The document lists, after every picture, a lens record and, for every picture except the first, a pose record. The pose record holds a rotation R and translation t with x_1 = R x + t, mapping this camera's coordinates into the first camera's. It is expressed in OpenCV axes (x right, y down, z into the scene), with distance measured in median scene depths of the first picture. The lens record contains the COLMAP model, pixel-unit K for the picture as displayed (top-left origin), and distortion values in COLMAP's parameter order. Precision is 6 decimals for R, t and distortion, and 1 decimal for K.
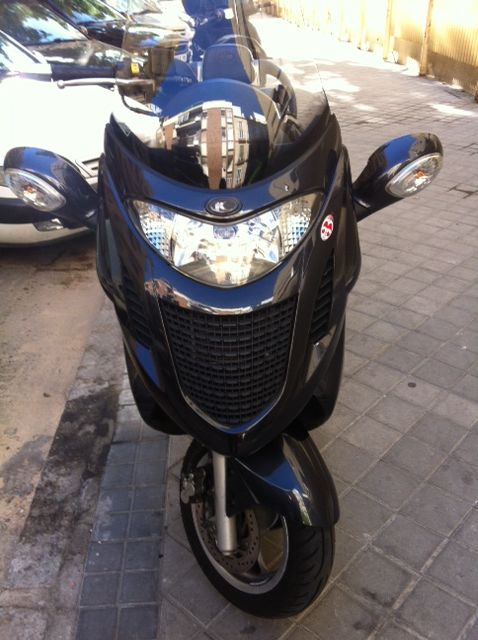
lens RADIAL K [[592.0, 0, 238.9], [0, 592.0, 319.4], [0, 0, 1]] dist [-0.015213, 0.000000]
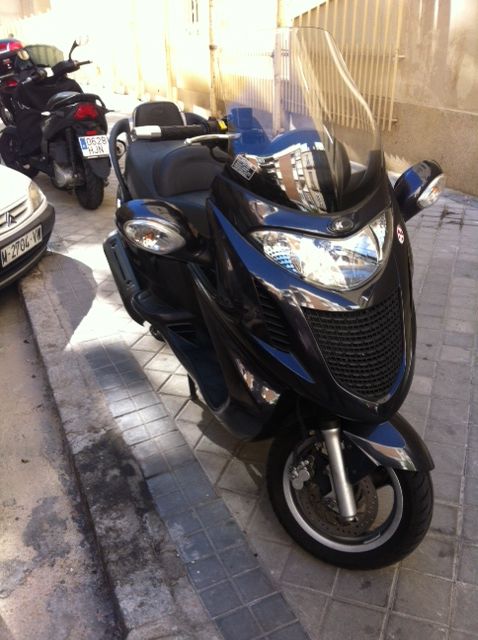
lens RADIAL K [[592.0, 0, 236.1], [0, 592.0, 320.7], [0, 0, 1]] dist [-0.015213, 0.000000]
pose [[0.931568, -0.161048, 0.325951, -0.433681], [0.184363, 0.981972, -0.041728, 0.012041], [-0.313354, 0.098966, 0.944465, -0.061563]]
